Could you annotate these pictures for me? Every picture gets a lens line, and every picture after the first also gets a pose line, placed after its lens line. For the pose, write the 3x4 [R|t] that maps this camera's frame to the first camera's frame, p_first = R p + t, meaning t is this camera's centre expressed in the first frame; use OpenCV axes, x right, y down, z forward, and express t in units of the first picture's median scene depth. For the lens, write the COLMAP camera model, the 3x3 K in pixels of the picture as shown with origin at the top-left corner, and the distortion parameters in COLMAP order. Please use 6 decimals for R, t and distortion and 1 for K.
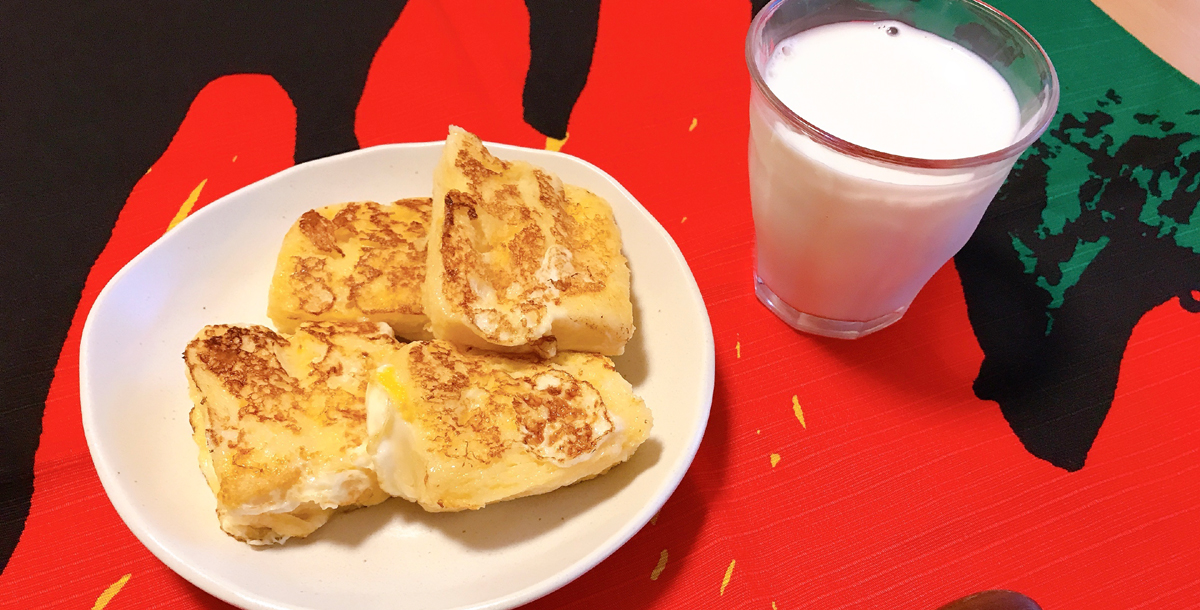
lens RADIAL K [[916.3, 0, 608.6], [0, 916.3, 305.1], [0, 0, 1]] dist [0.005234, -0.008637]
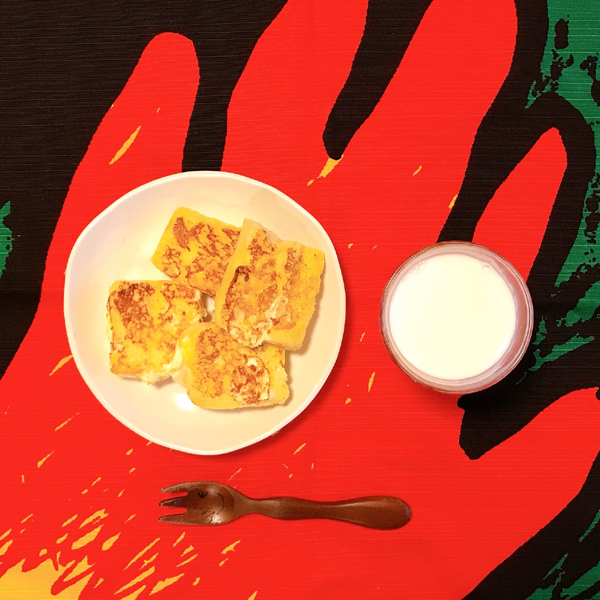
lens RADIAL K [[669.0, 0, 298.6], [0, 669.0, 299.3], [0, 0, 1]] dist [0.044995, 0.000000]
pose [[0.921982, 0.386442, -0.024728, 0.019367], [-0.318447, 0.792993, 0.519378, -0.921544], [0.220319, -0.470983, 0.854187, -0.321244]]
